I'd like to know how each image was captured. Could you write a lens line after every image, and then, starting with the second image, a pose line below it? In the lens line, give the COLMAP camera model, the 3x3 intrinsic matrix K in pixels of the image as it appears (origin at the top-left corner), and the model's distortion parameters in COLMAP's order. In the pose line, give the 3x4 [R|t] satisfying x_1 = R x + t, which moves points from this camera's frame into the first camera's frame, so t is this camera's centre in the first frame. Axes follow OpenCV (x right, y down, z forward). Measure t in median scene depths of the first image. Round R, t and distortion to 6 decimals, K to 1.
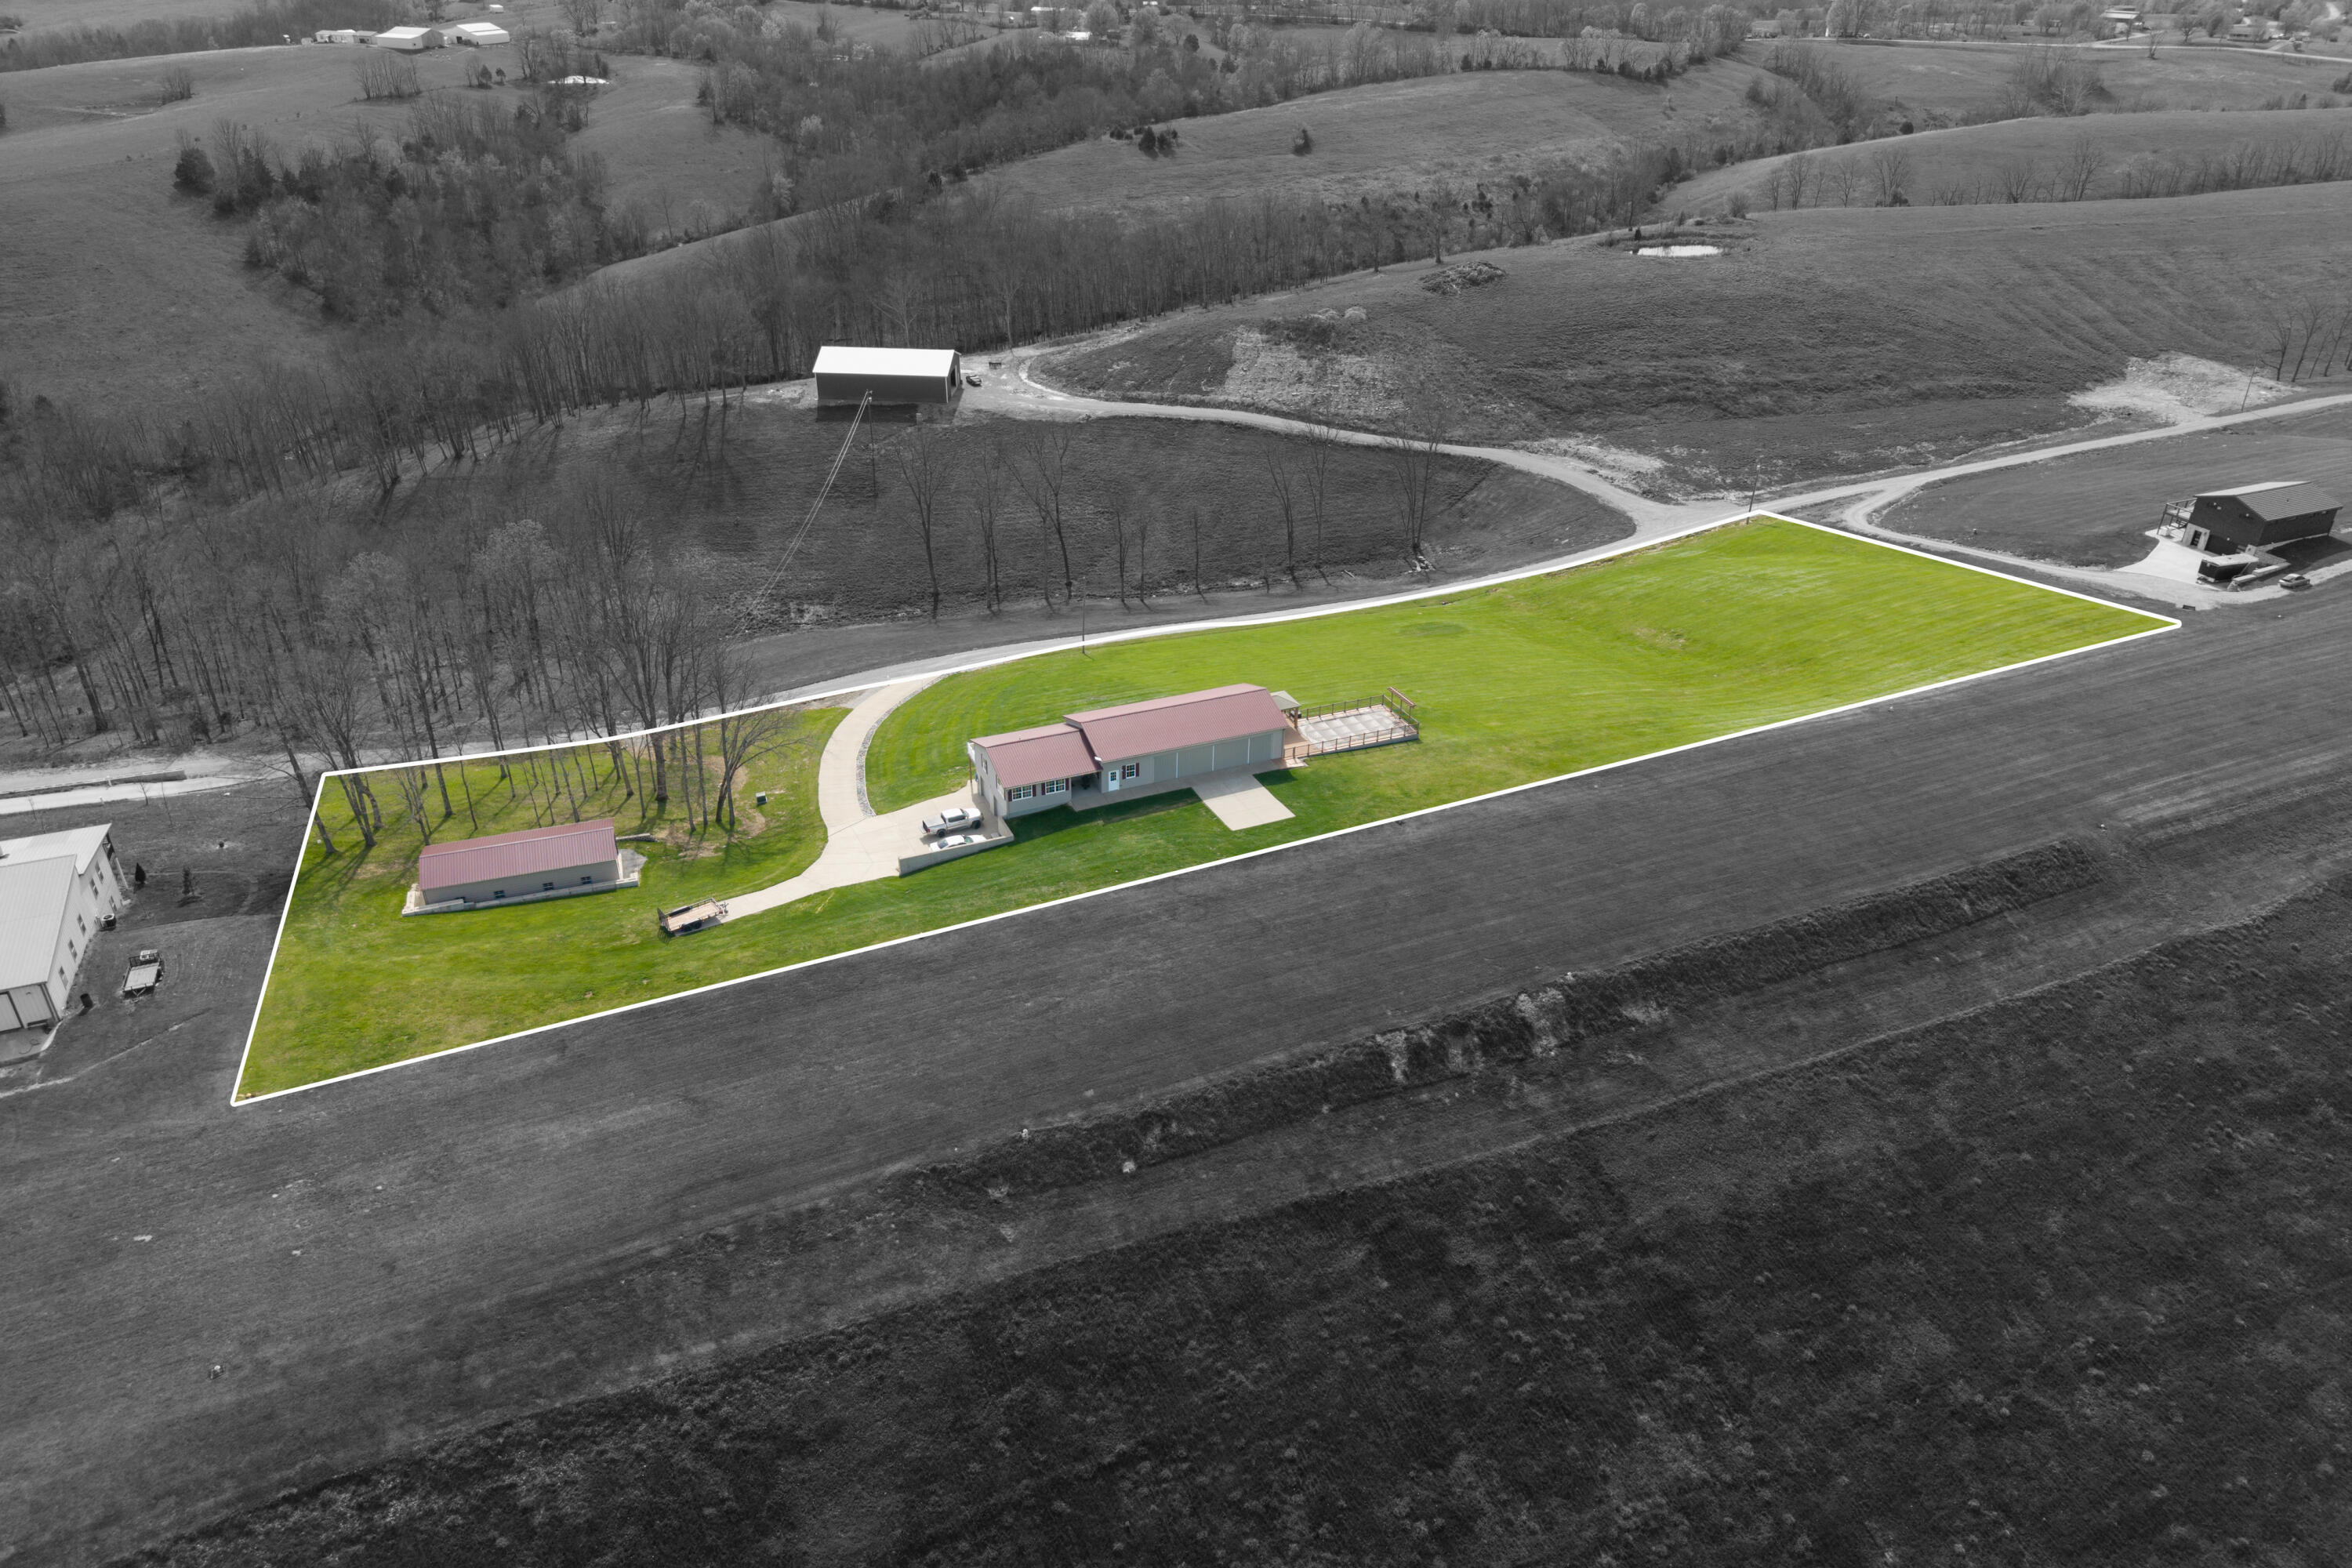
lens RADIAL K [[1570.1, 0, 1171.7], [0, 1570.1, 796.6], [0, 0, 1]] dist [0.024279, -0.026716]
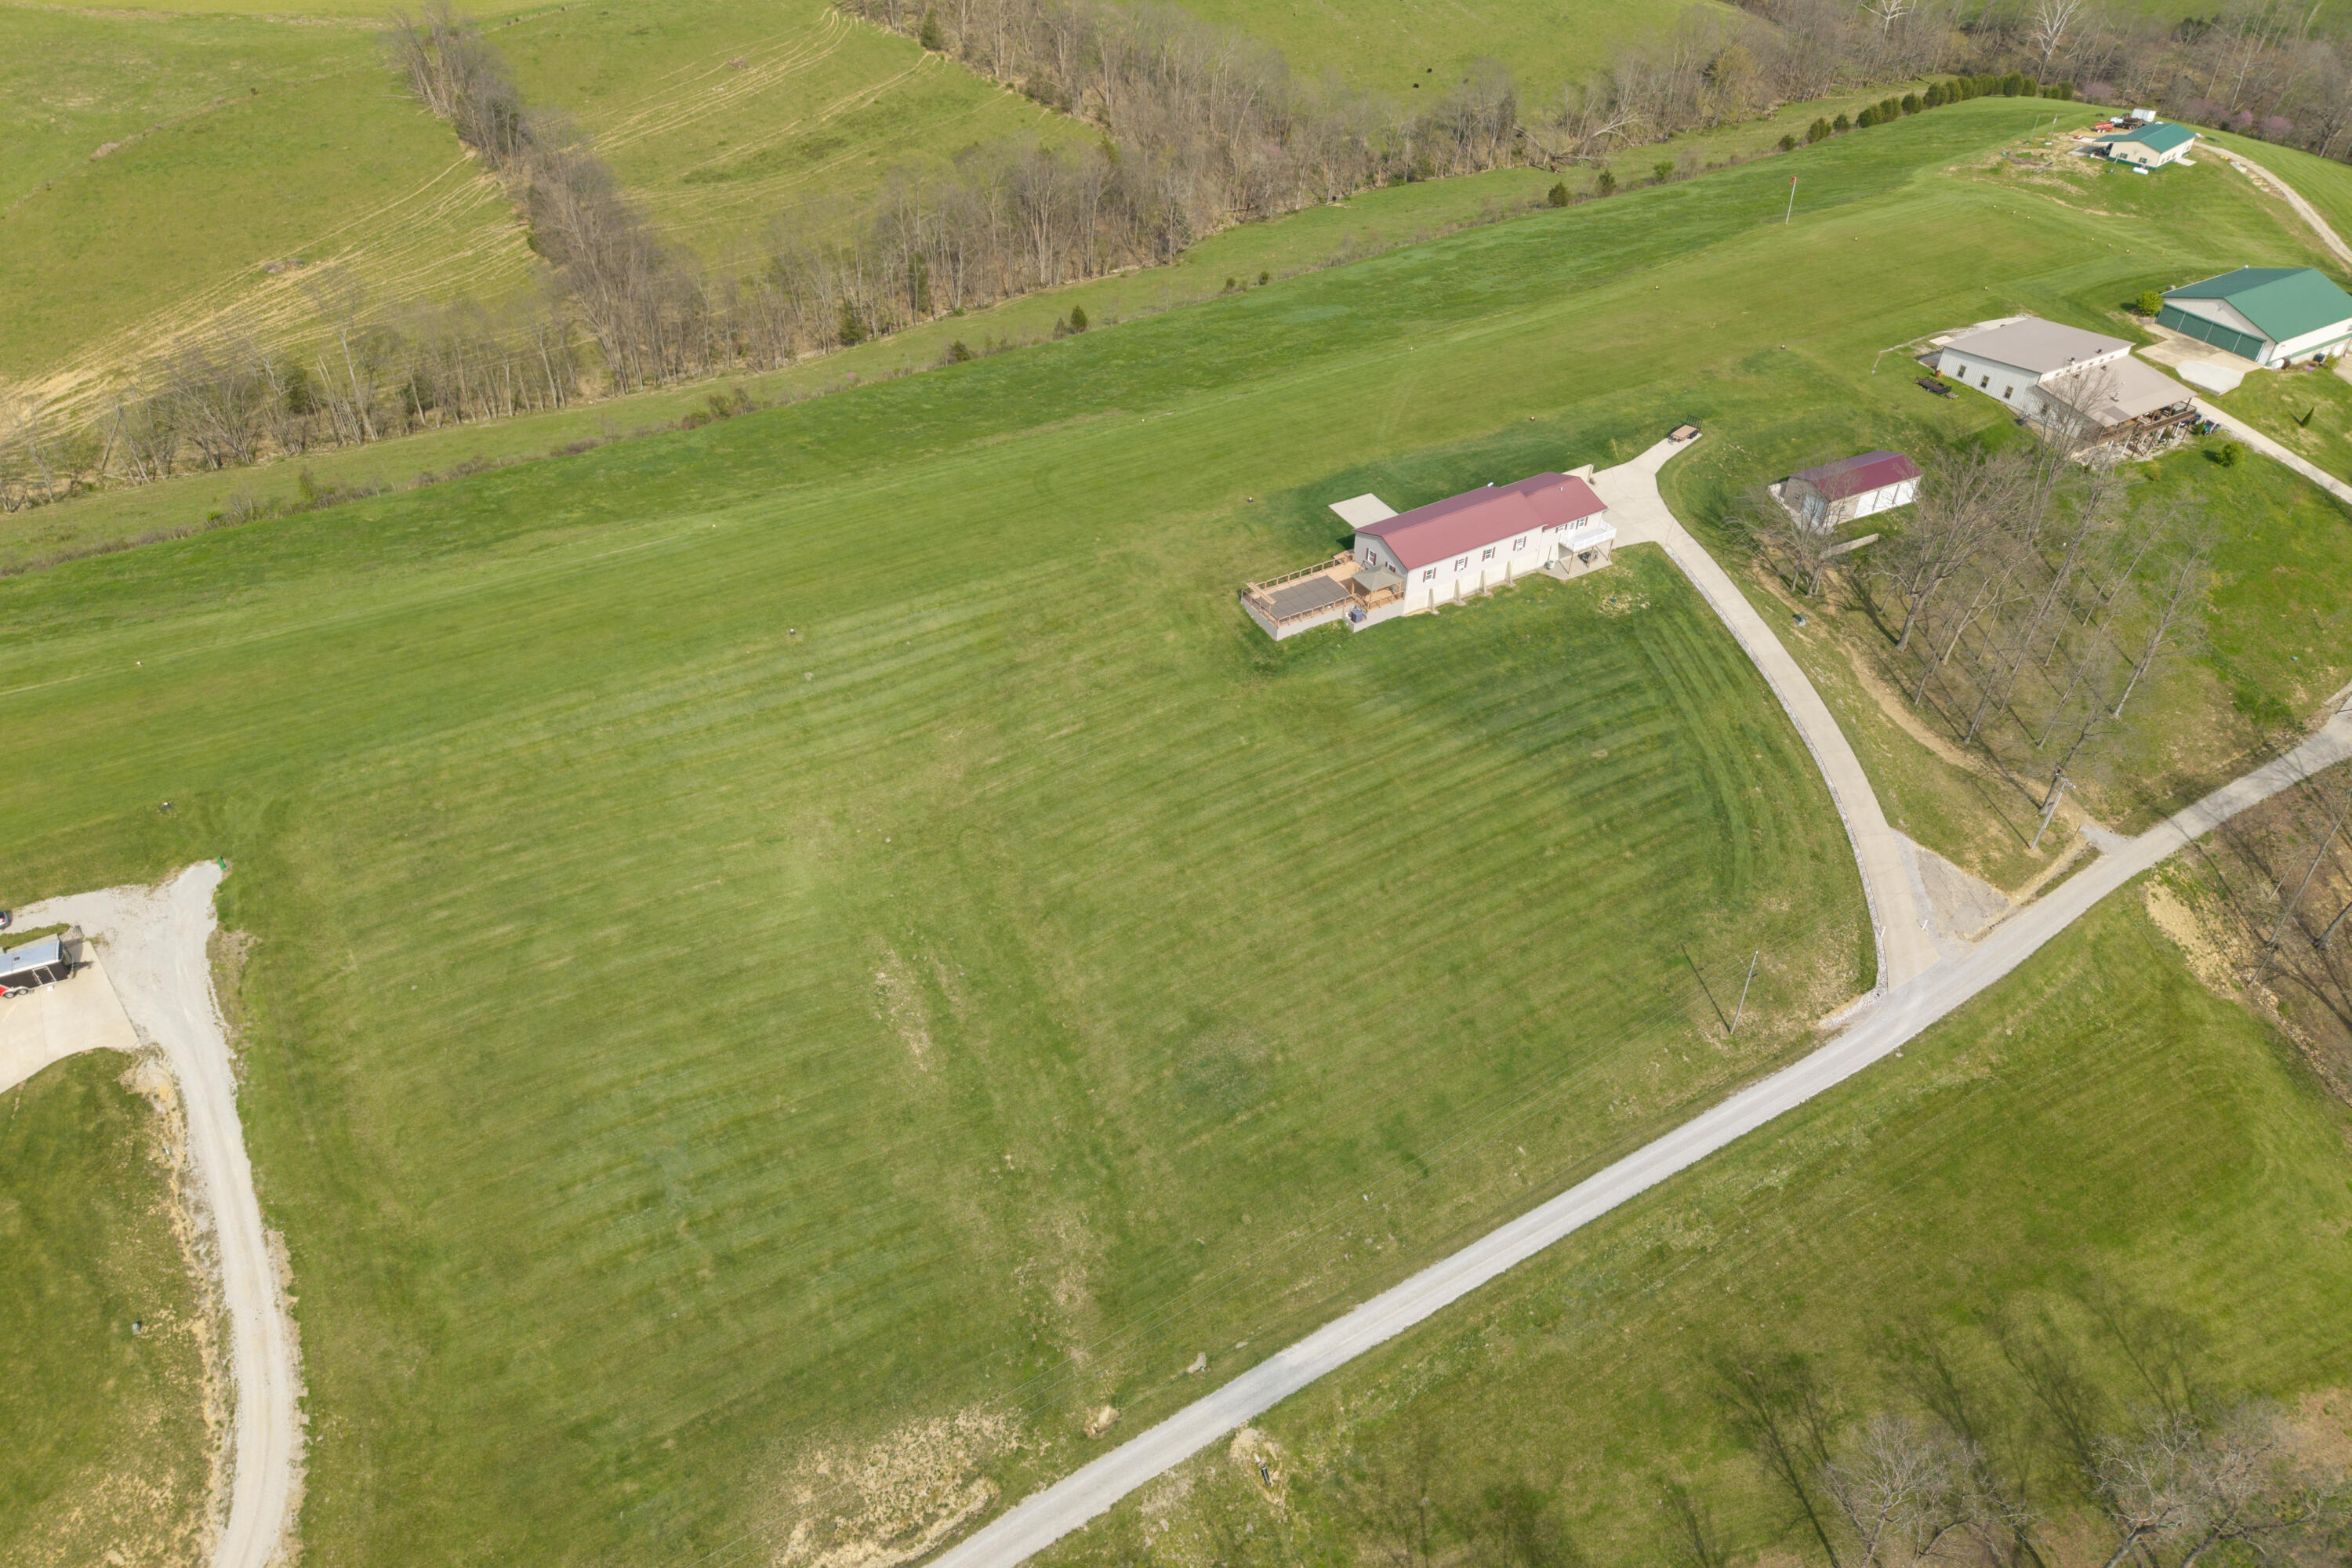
lens RADIAL K [[1570.1, 0, 1174.5], [0, 1570.1, 796.7], [0, 0, 1]] dist [0.024279, -0.026716]
pose [[-0.989705, 0.072979, -0.123116, 0.194145], [-0.088923, 0.360486, 0.928516, -0.555870], [0.112144, 0.929905, -0.350285, 0.836850]]
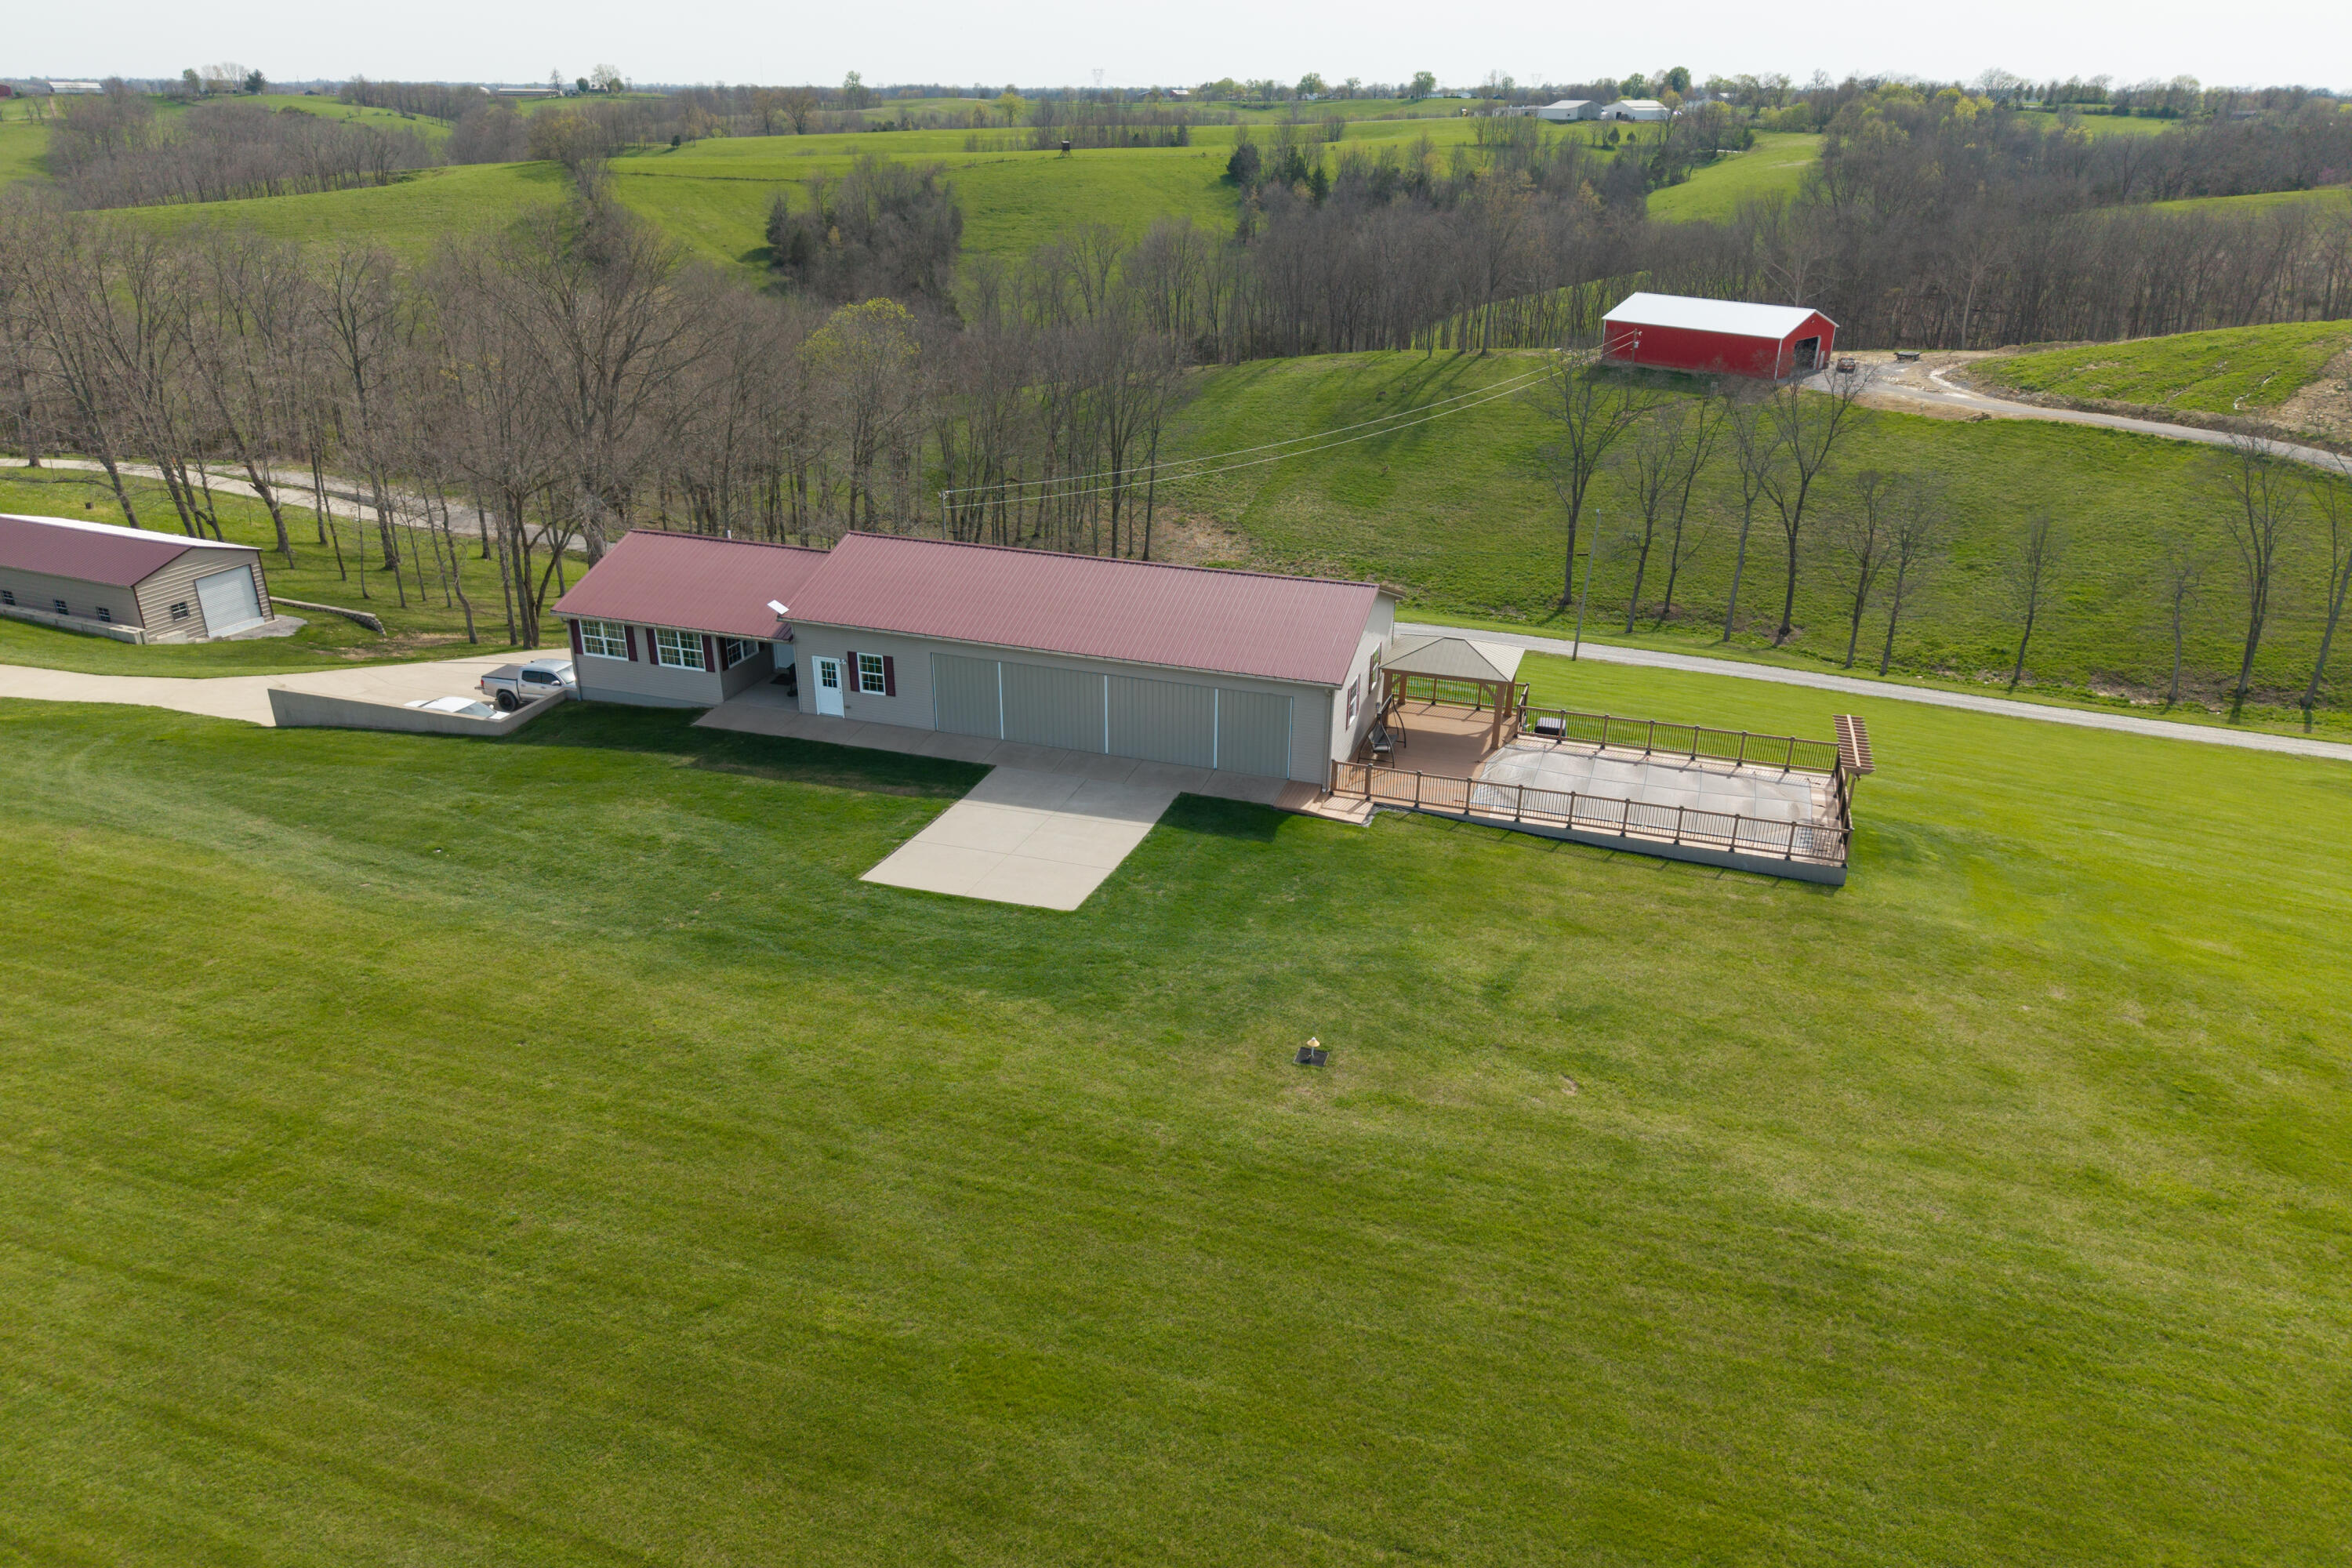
lens RADIAL K [[1570.1, 0, 1170.3], [0, 1570.1, 795.1], [0, 0, 1]] dist [0.024279, -0.026716]
pose [[0.740738, 0.266101, -0.616844, 0.133321], [-0.330460, 0.943764, 0.010297, -0.008487], [0.584895, 0.196215, 0.787018, 0.389086]]
